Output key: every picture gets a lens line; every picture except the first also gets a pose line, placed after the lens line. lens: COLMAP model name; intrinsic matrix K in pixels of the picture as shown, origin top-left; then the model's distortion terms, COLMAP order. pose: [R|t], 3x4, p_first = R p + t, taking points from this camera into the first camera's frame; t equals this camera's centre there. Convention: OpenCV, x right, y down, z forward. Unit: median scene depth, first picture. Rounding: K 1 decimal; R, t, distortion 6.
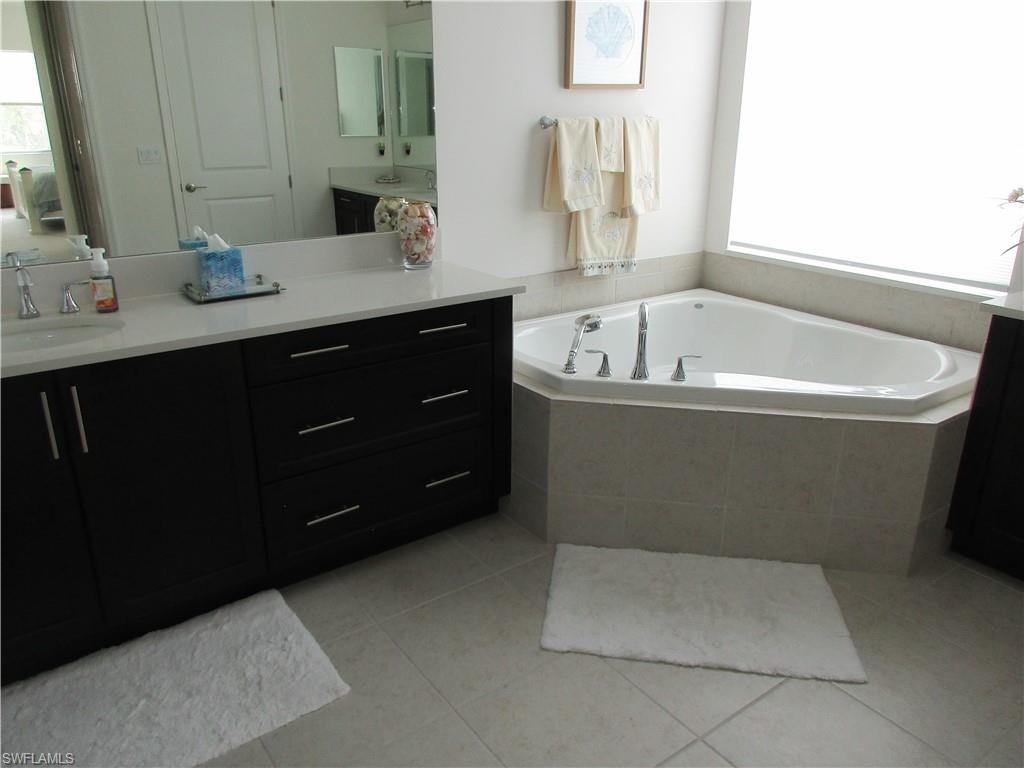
lens RADIAL K [[768.3, 0, 515.9], [0, 768.3, 381.2], [0, 0, 1]] dist [0.006992, 0.000032]
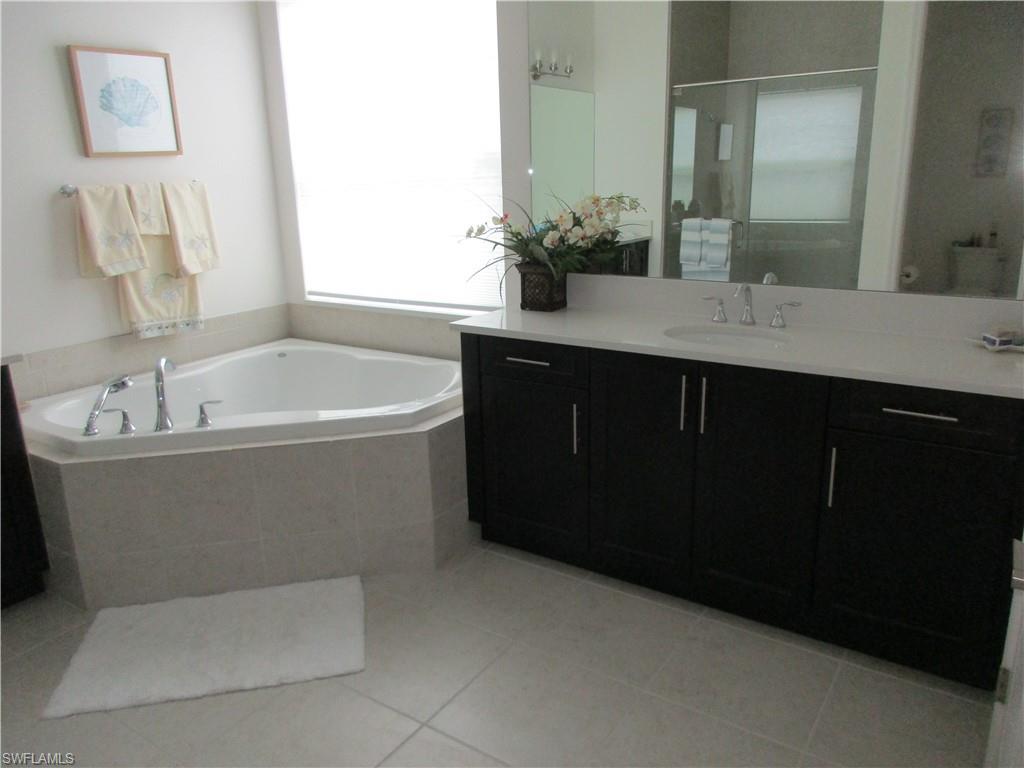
lens RADIAL K [[768.3, 0, 511.5], [0, 768.3, 381.1], [0, 0, 1]] dist [0.006992, 0.000032]
pose [[0.941303, -0.126812, 0.312837, 0.275344], [0.150327, 0.987261, -0.052124, 0.053230], [-0.302242, 0.096092, 0.948375, -0.115438]]
